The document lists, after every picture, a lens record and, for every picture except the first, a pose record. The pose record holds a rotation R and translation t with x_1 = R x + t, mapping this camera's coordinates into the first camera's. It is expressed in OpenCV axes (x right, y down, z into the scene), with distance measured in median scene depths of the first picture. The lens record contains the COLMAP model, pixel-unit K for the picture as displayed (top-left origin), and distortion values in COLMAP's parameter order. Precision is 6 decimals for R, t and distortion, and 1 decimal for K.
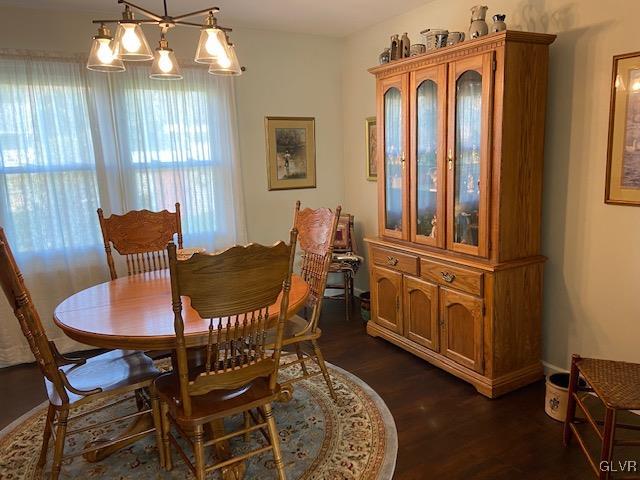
lens RADIAL K [[481.7, 0, 316.3], [0, 481.7, 238.6], [0, 0, 1]] dist [0.101402, -0.118649]
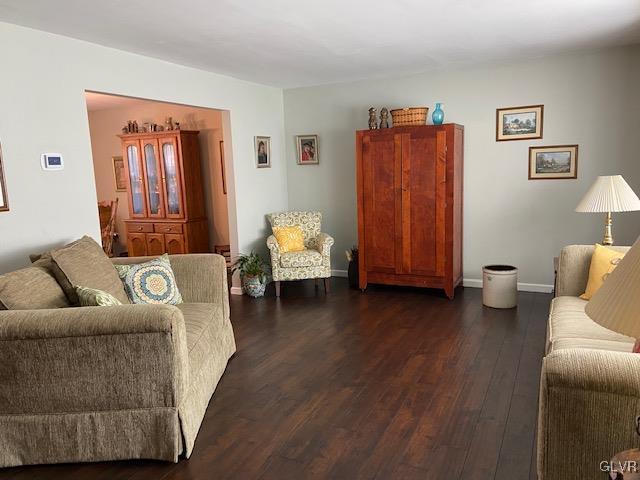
lens RADIAL K [[481.7, 0, 317.1], [0, 481.7, 239.0], [0, 0, 1]] dist [0.101402, -0.118649]
pose [[0.829261, -0.079851, 0.553128, -0.422731], [0.105225, 0.994347, -0.014208, 0.231231], [-0.548867, 0.069985, 0.832975, -1.310953]]
